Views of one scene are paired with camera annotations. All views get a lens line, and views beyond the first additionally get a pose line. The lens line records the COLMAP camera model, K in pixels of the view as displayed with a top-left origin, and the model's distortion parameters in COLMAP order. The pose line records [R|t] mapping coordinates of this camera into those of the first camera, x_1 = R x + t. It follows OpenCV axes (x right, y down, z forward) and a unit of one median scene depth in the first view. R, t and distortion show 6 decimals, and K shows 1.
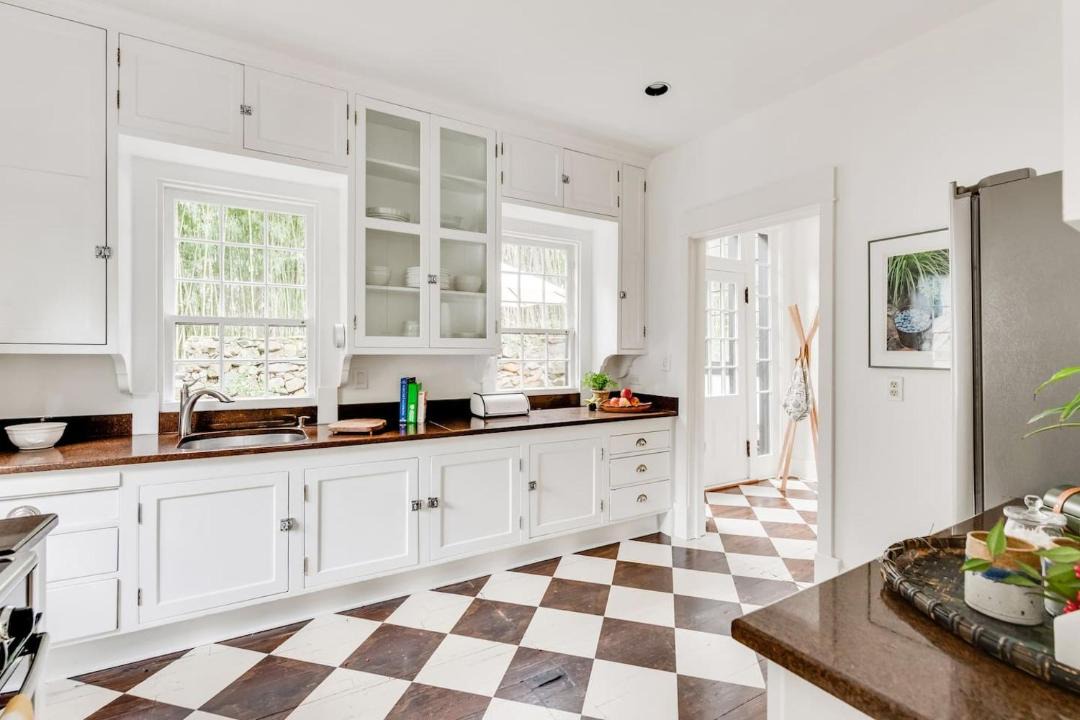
lens RADIAL K [[485.9, 0, 533.0], [0, 485.9, 353.7], [0, 0, 1]] dist [0.003760, -0.003053]
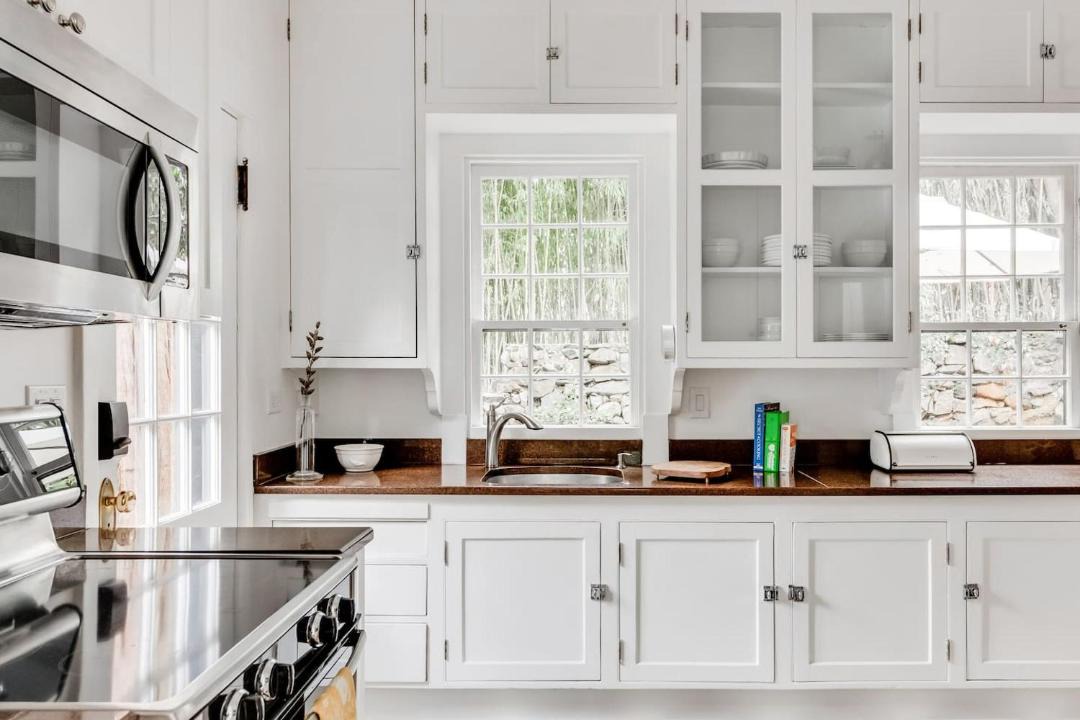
lens RADIAL K [[835.4, 0, 583.9], [0, 835.4, 368.9], [0, 0, 1]] dist [0.004658, -0.016843]
pose [[0.860612, -0.001693, -0.509258, 0.111745], [0.003574, 0.999990, 0.002714, -0.000872], [0.509248, -0.004156, 0.860610, -0.106241]]
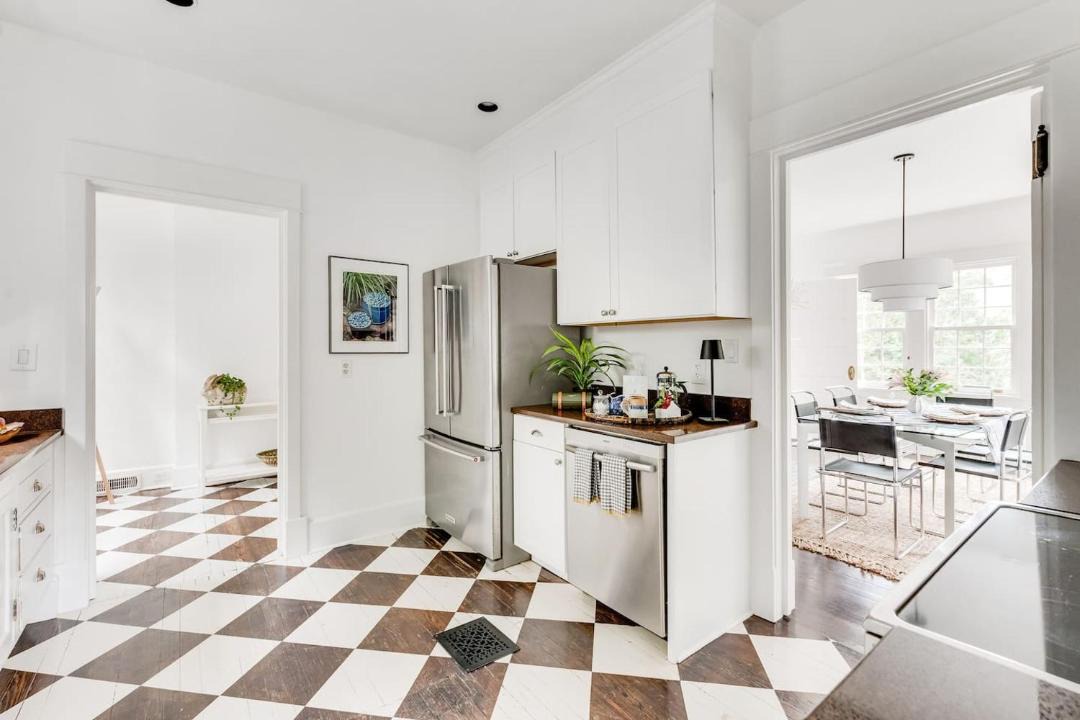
lens RADIAL K [[469.9, 0, 541.3], [0, 469.9, 356.9], [0, 0, 1]] dist [0.003607, -0.001226]
pose [[-0.116396, -0.024783, 0.992894, -0.520589], [0.006296, 0.999650, 0.025690, 0.006727], [-0.993183, 0.009241, -0.116199, 0.503049]]
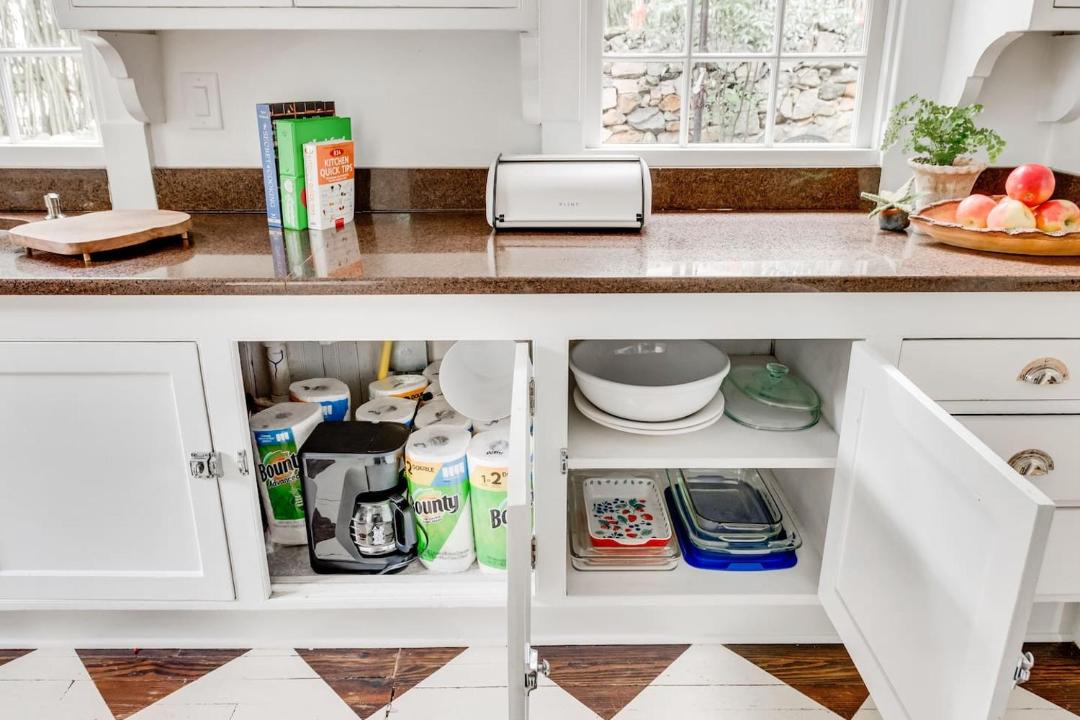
lens RADIAL K [[785.7, 0, 523.4], [0, 785.7, 333.9], [0, 0, 1]] dist [-0.008825, 0.002457]
pose [[0.866866, 0.160090, -0.472138, 0.203074], [0.000709, 0.946643, 0.322283, 0.026116], [0.498541, -0.279711, 0.820499, 0.588885]]
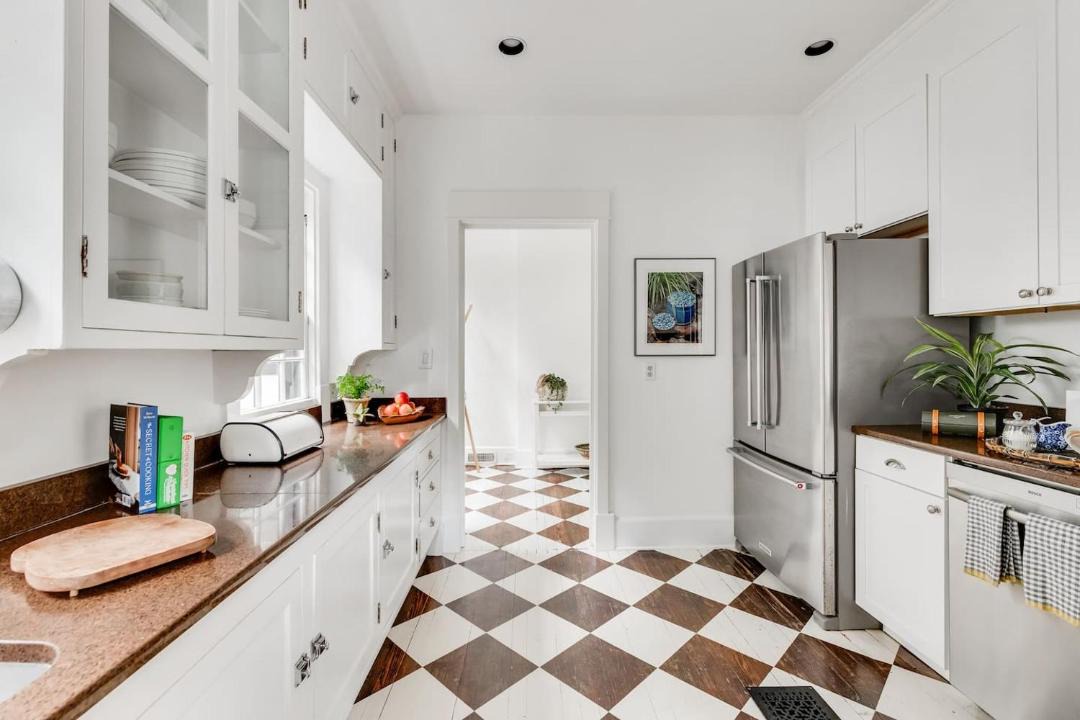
lens RADIAL K [[485.9, 0, 536.1], [0, 485.9, 357.4], [0, 0, 1]] dist [0.003760, -0.003053]
pose [[0.488260, -0.020183, 0.872465, -0.479480], [0.015598, 0.999775, 0.014399, 0.007653], [-0.872559, 0.006579, 0.488465, 0.511834]]
